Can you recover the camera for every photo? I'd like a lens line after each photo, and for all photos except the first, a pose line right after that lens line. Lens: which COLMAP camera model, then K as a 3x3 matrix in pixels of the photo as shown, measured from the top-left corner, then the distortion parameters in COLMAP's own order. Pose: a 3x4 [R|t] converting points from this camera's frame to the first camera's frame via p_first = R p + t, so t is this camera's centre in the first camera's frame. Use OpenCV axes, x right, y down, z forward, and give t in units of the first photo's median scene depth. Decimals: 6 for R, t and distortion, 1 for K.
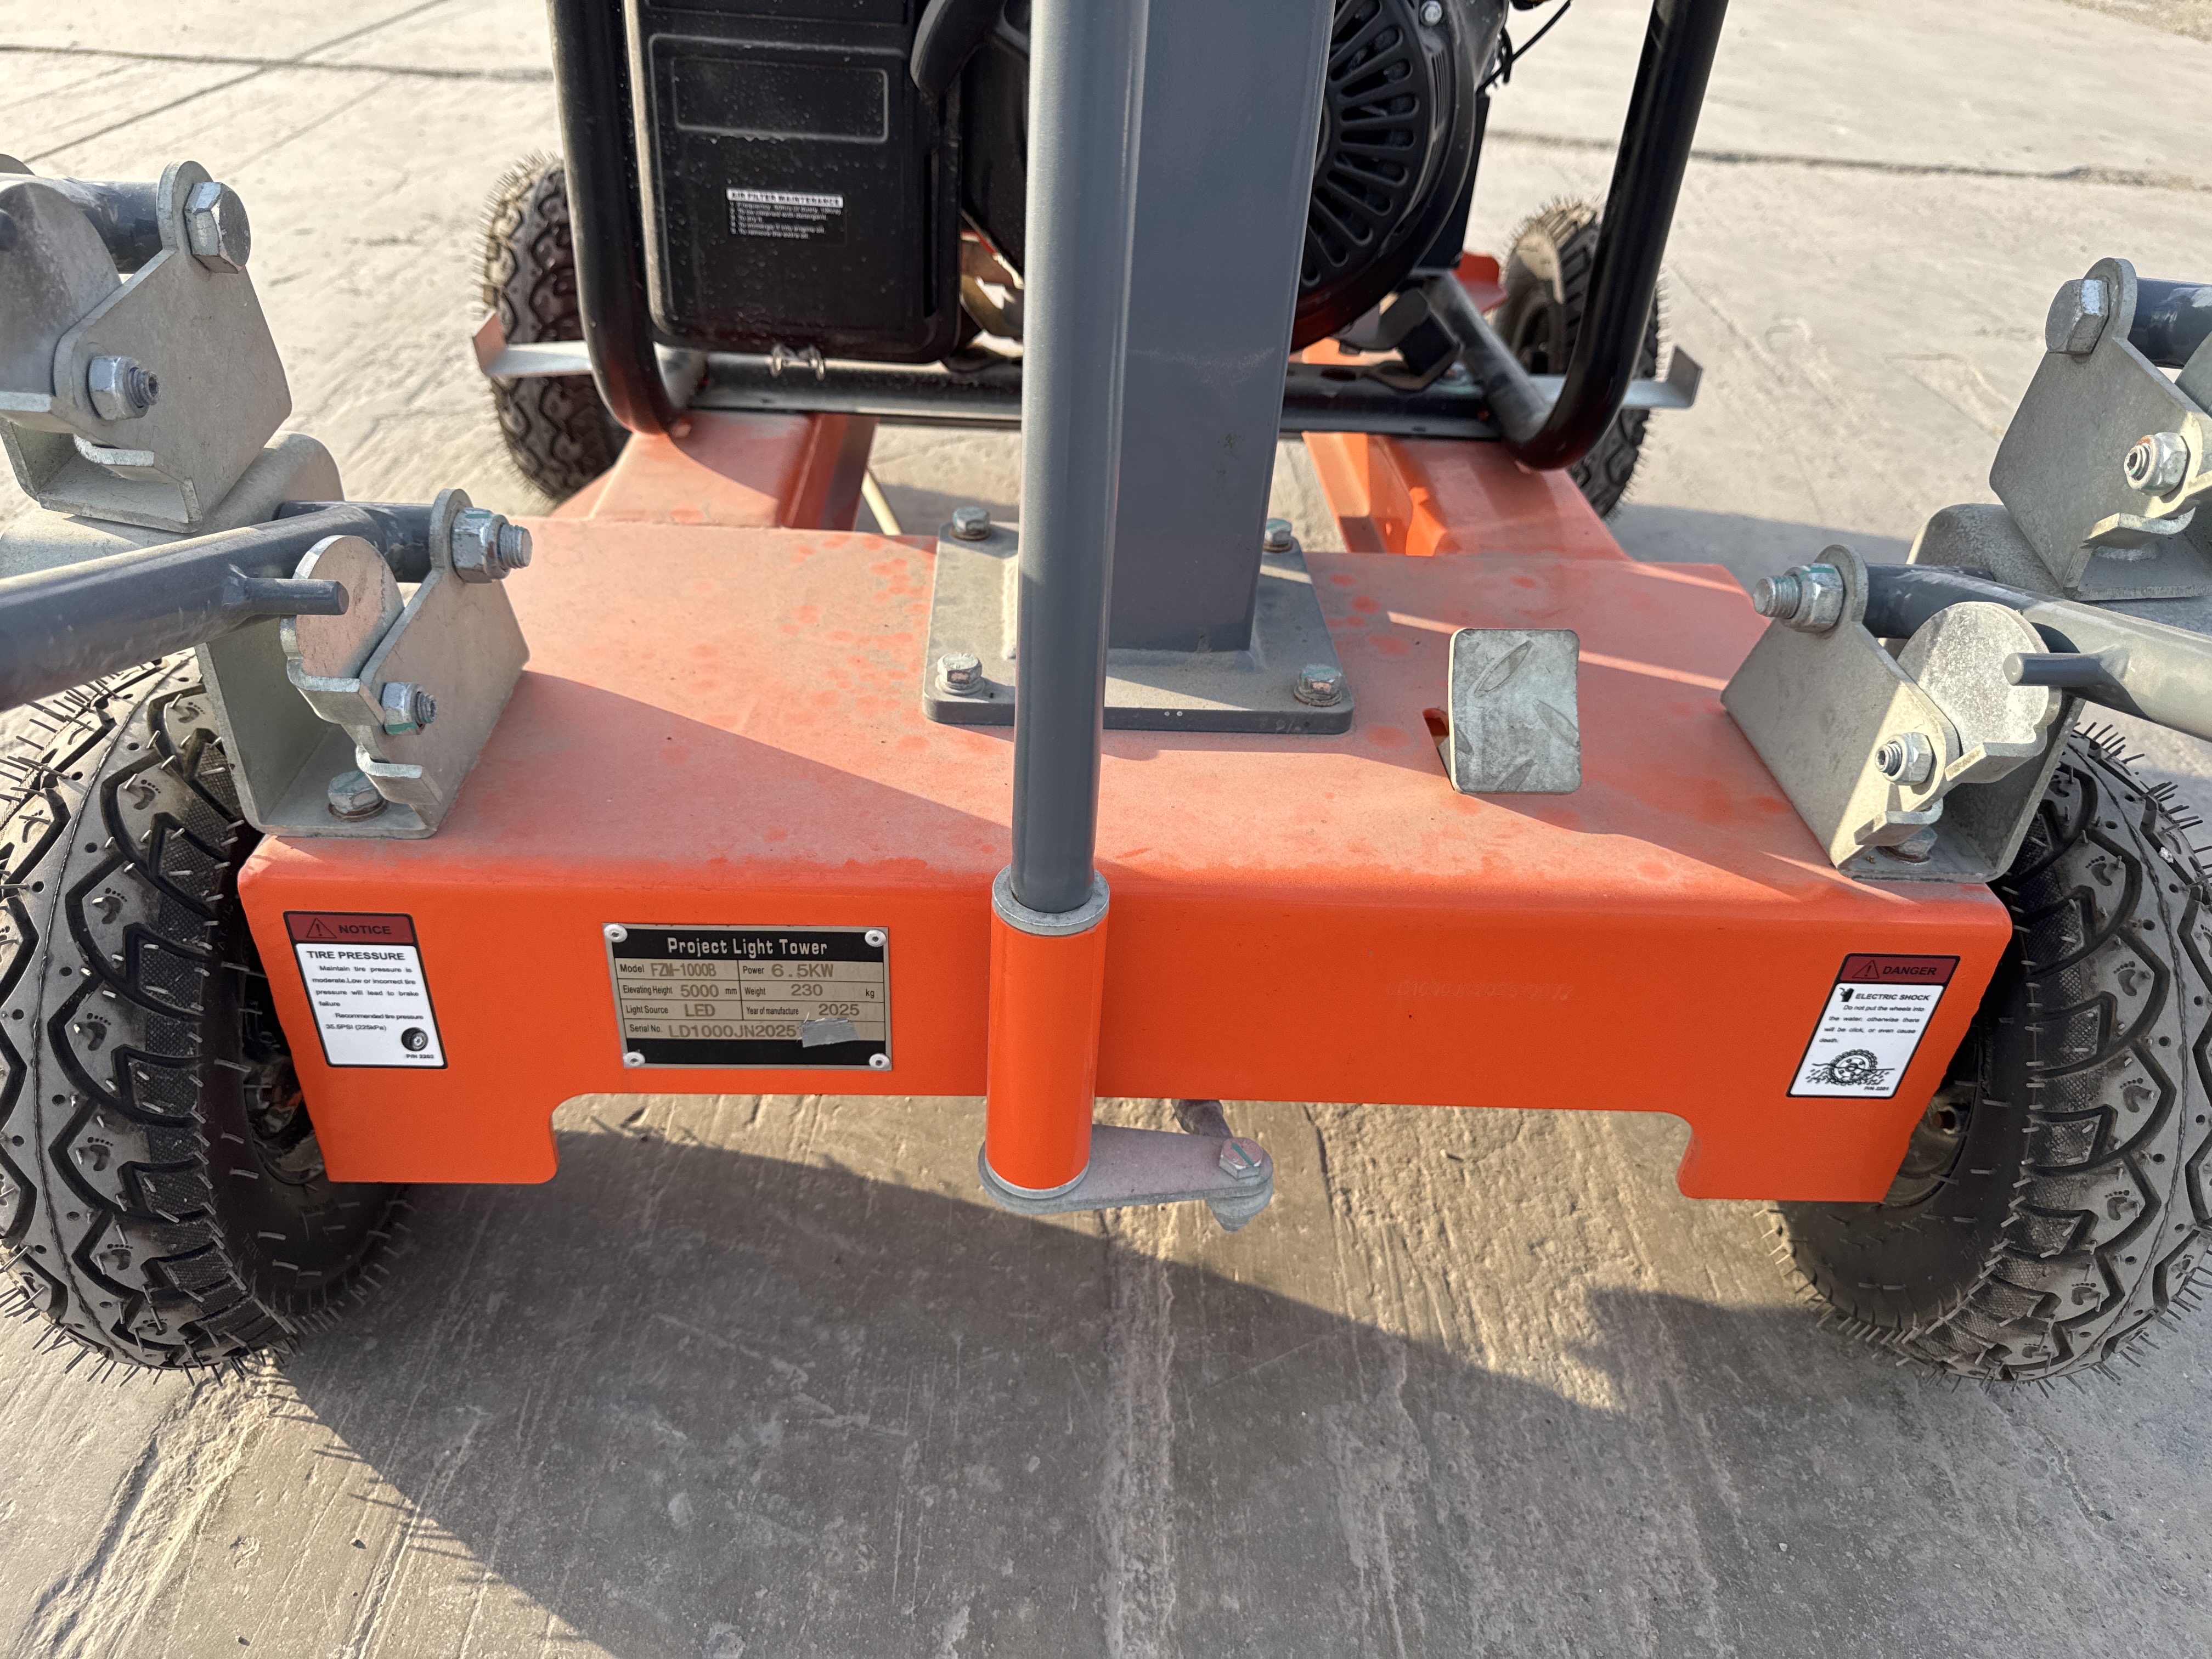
lens RADIAL K [[1553.0, 0, 1100.4], [0, 1553.0, 875.0], [0, 0, 1]] dist [-0.040983, 0.033219]
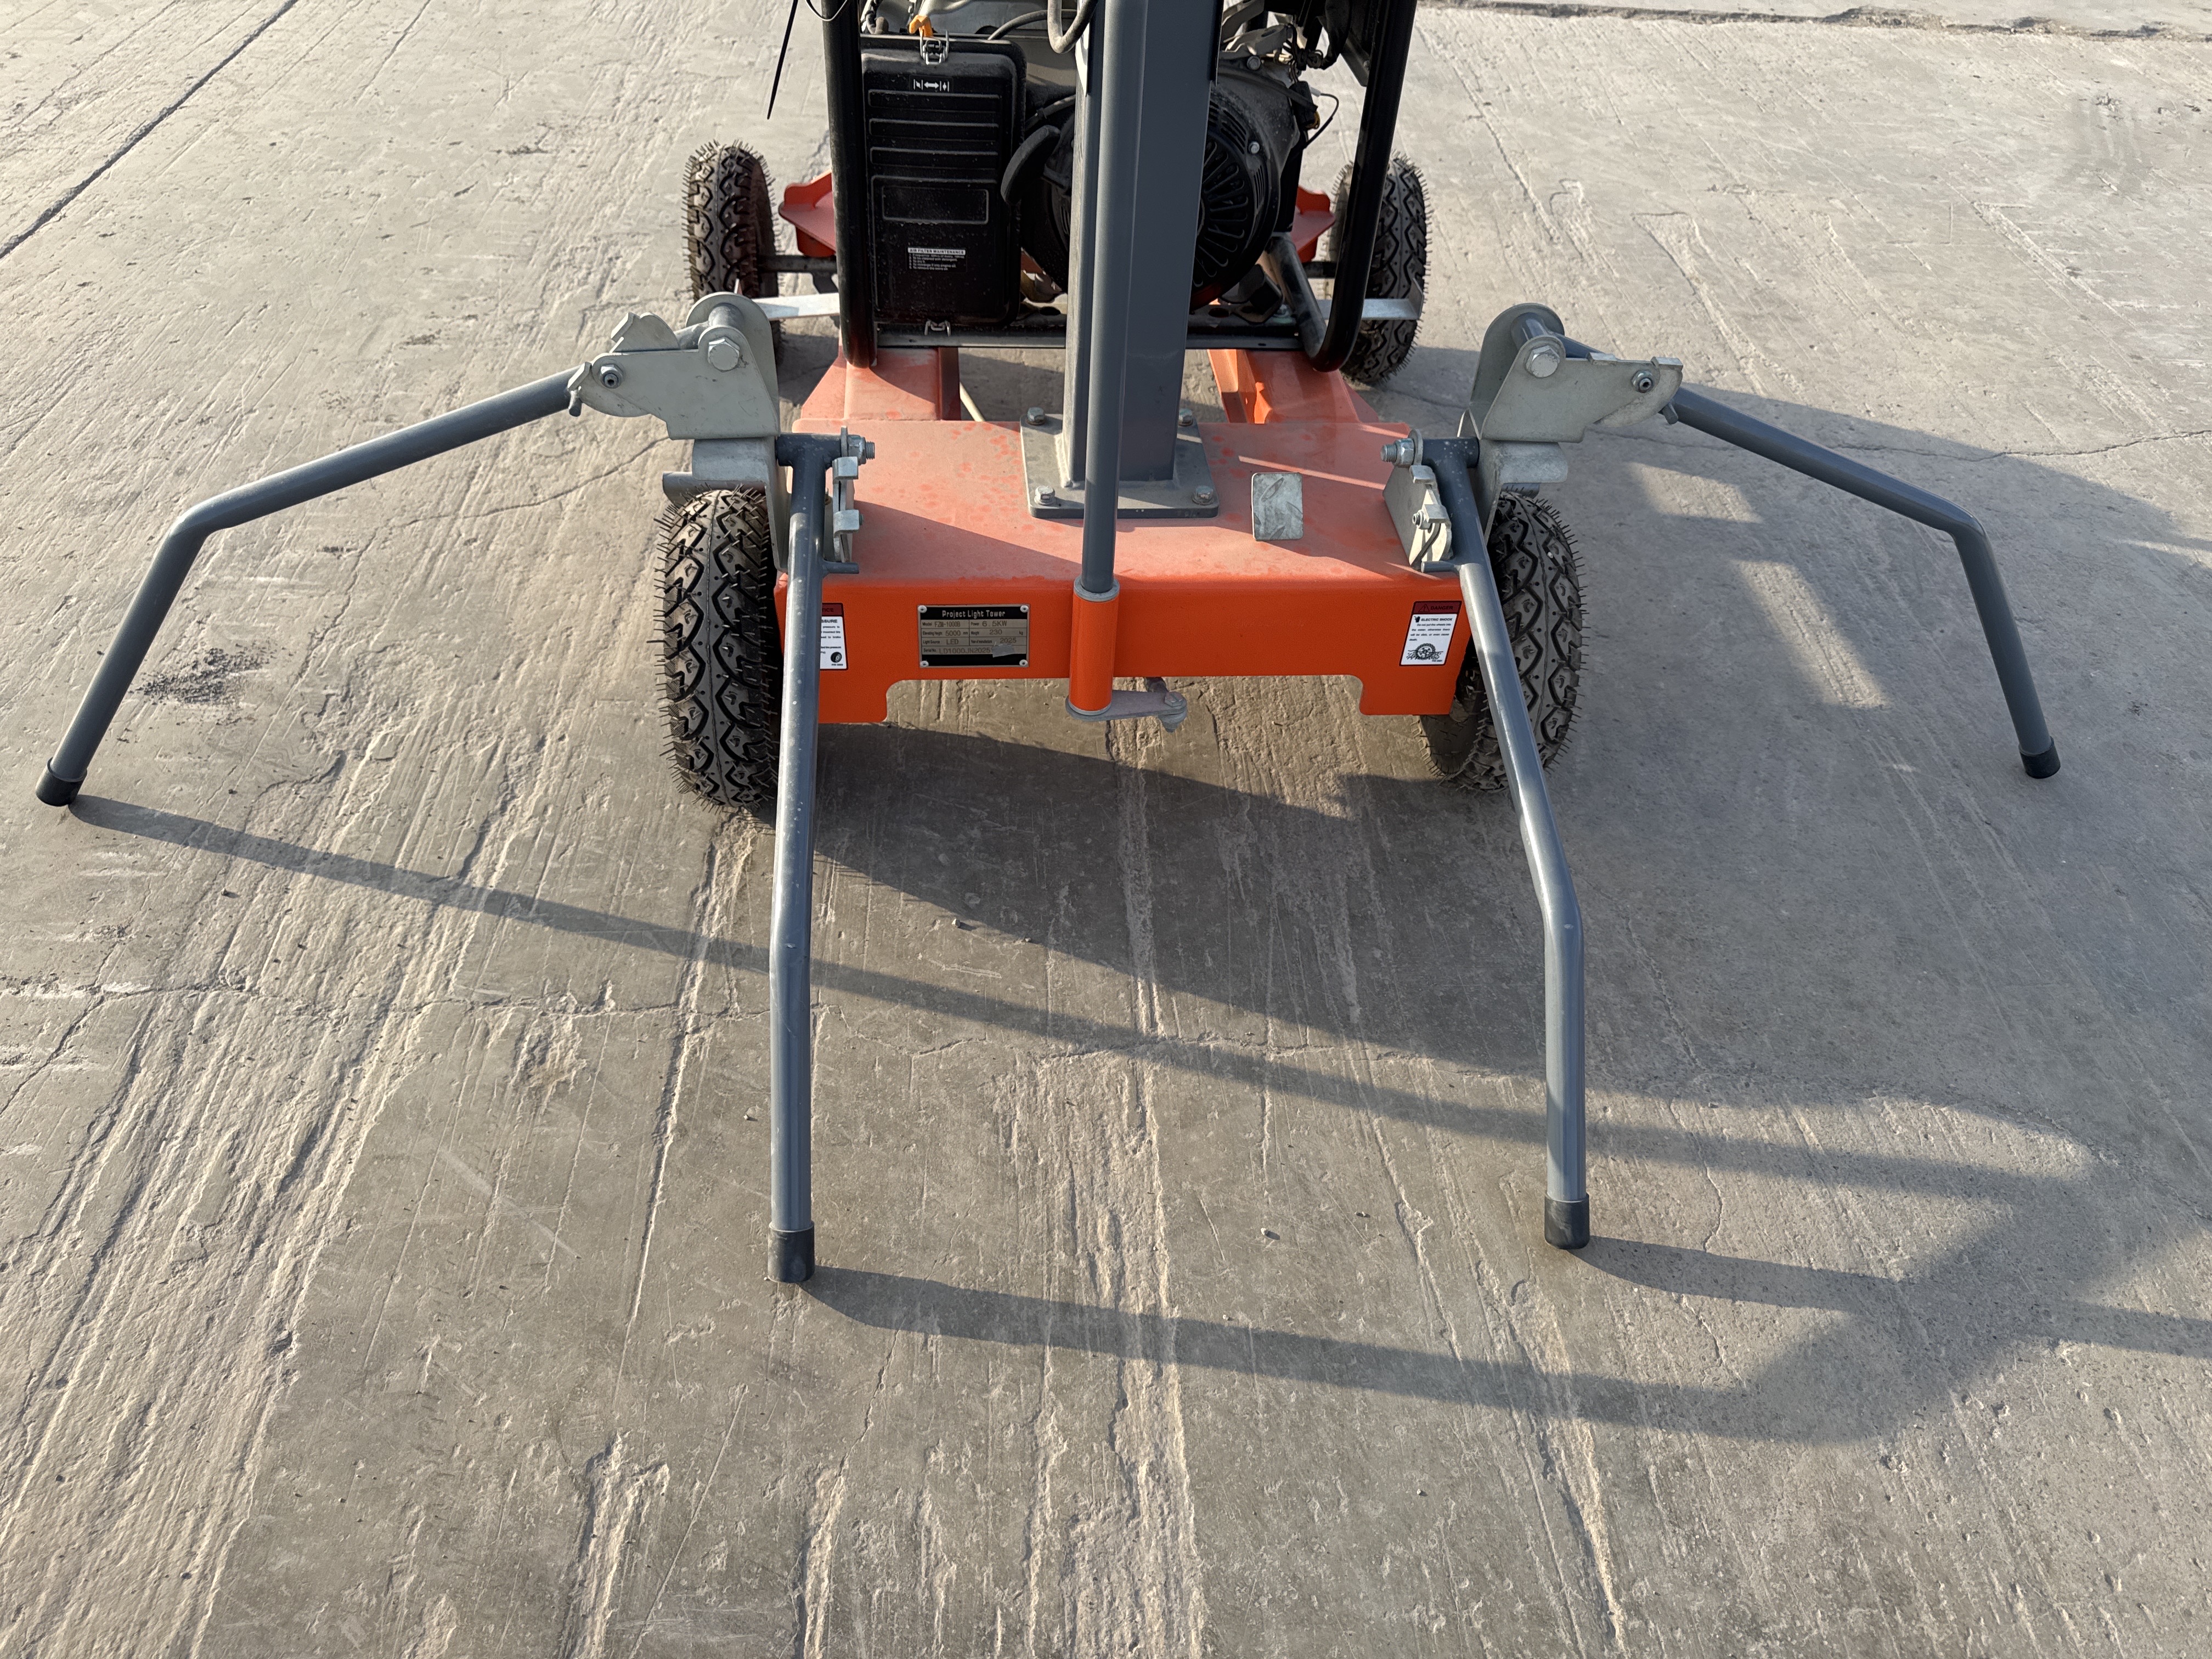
lens RADIAL K [[1580.8, 0, 1106.0], [0, 1580.8, 829.5], [0, 0, 1]] dist [0.007682, -0.012263]
pose [[0.998601, -0.037818, 0.036967, -0.102854], [0.033338, 0.992796, 0.115084, 0.091324], [-0.041053, -0.113691, 0.992668, -1.337212]]
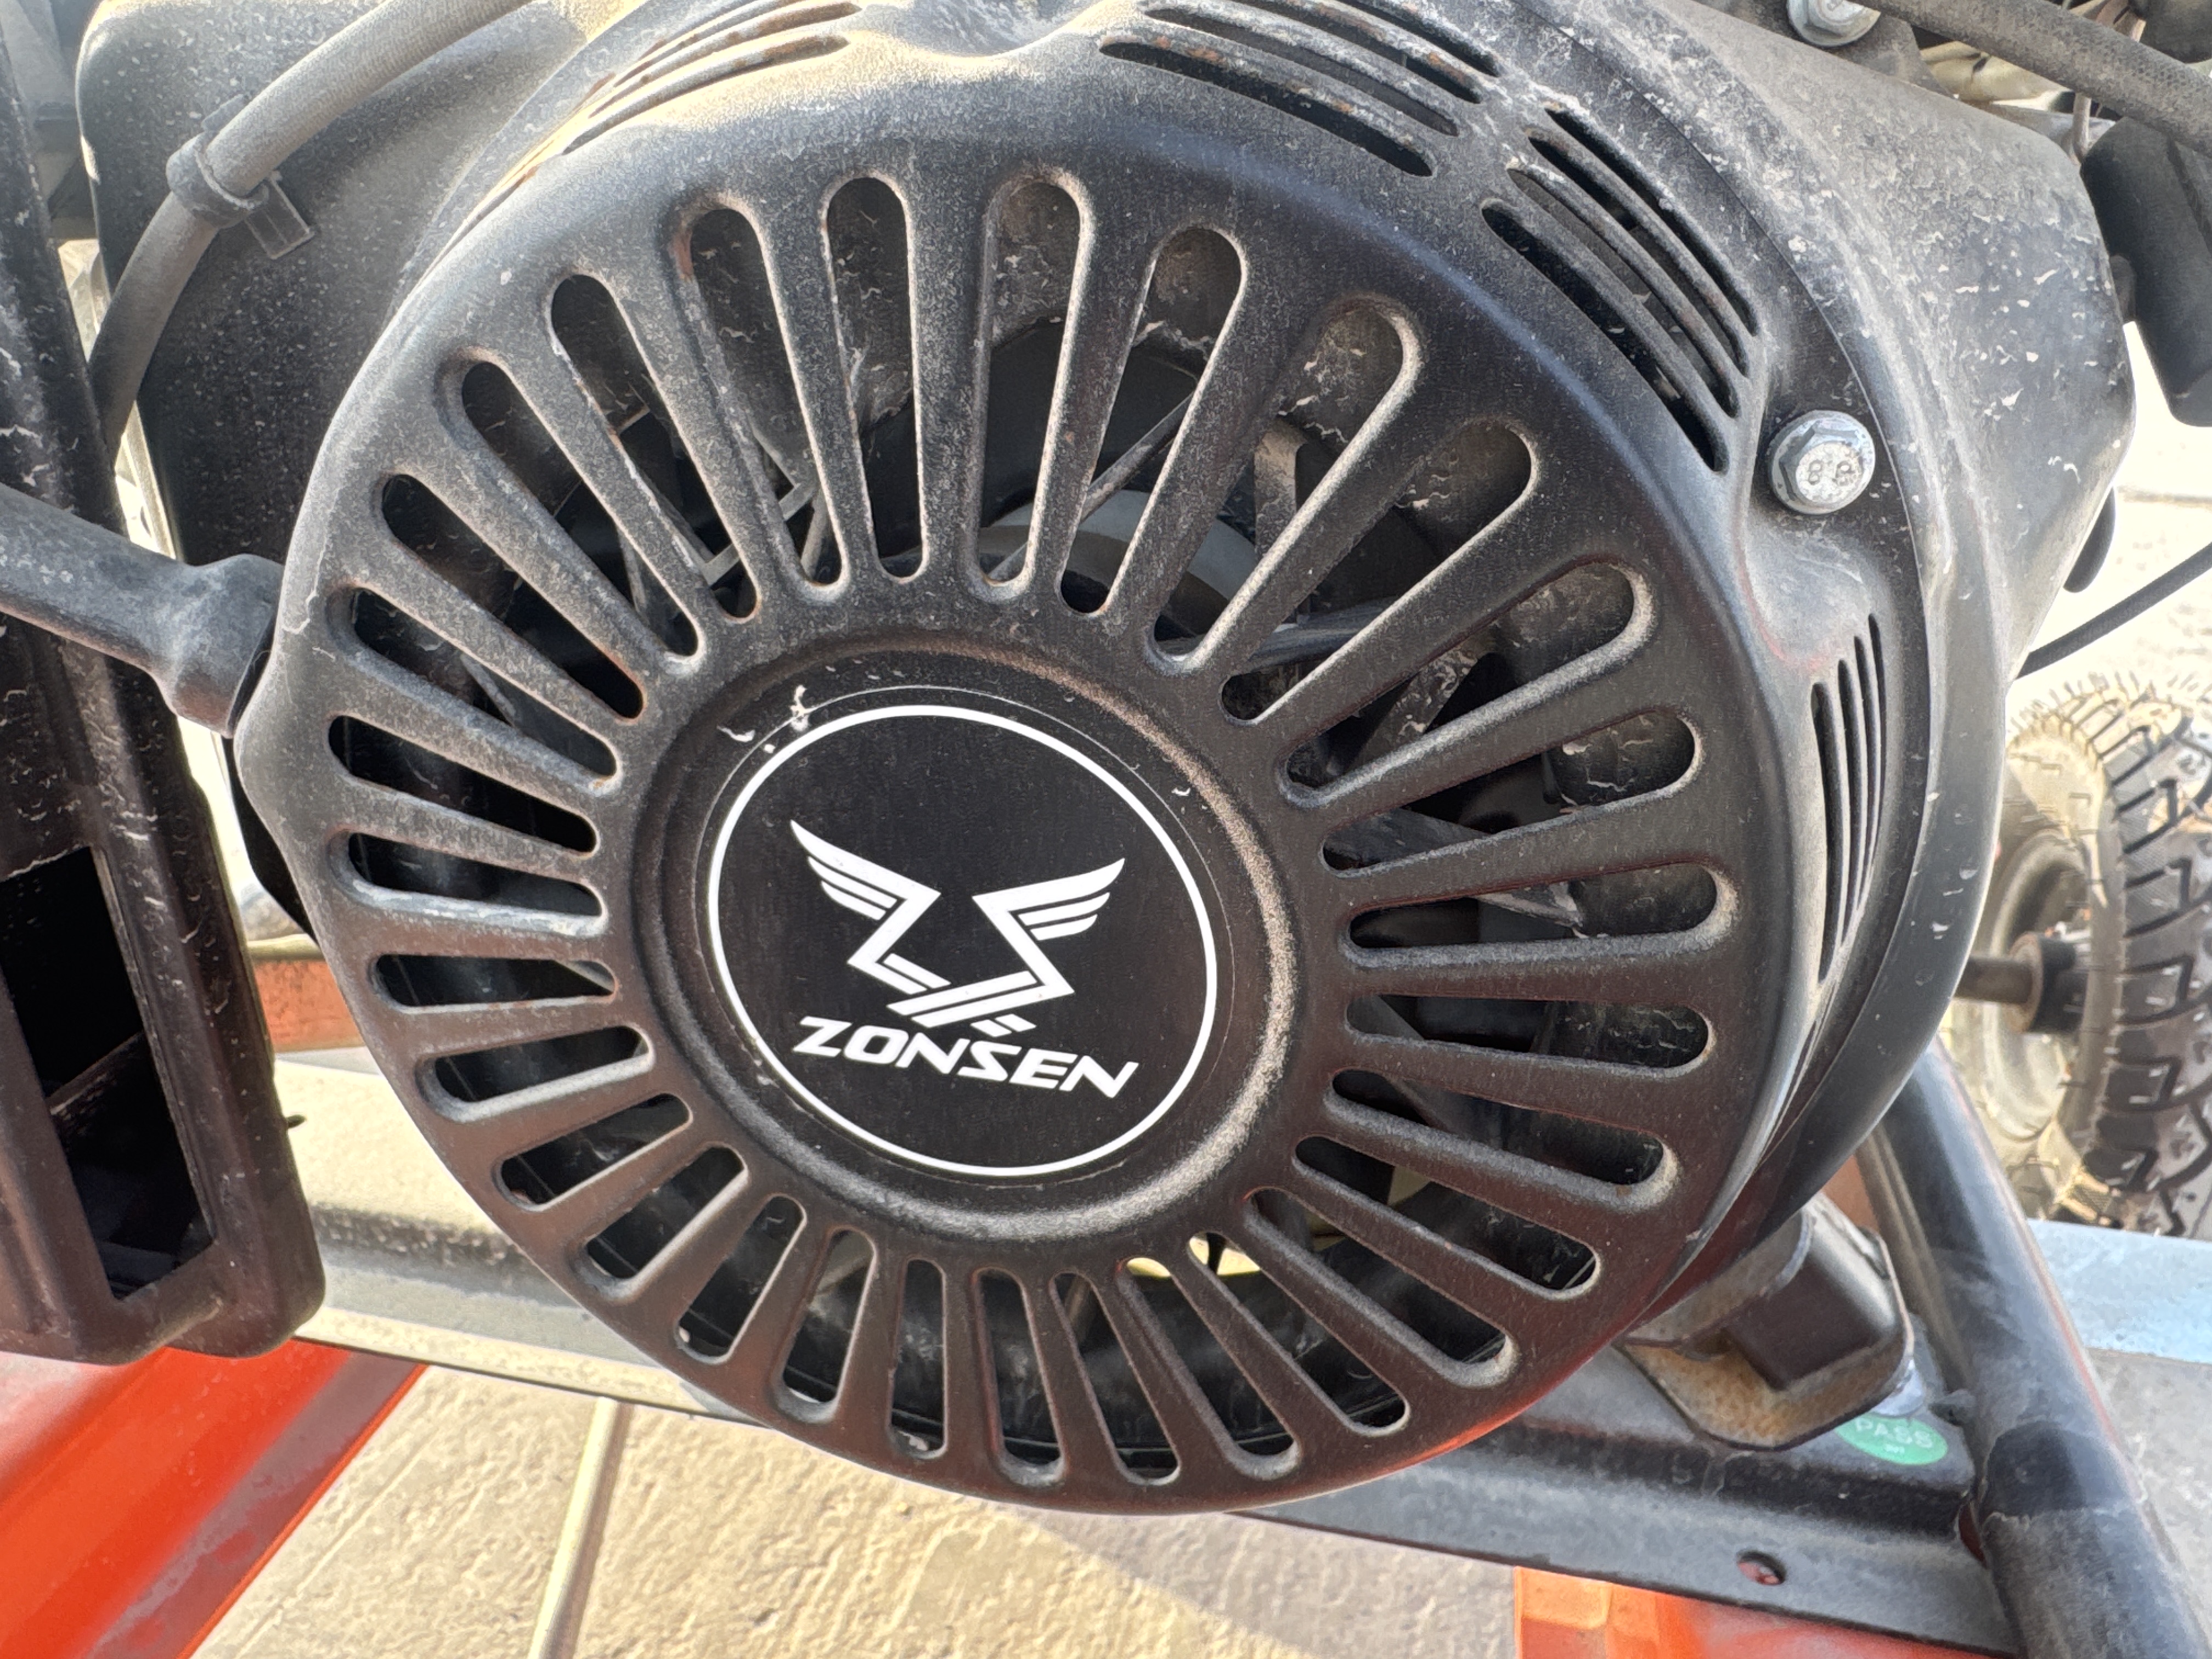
lens RADIAL K [[1535.3, 0, 1106.0], [0, 1535.3, 829.5], [0, 0, 1]] dist [0.004866, -0.000225]
pose [[0.968290, 0.062703, -0.241833, 0.198191], [-0.108952, 0.977075, -0.182902, -0.525225], [0.224821, 0.203451, 0.952924, 0.884753]]
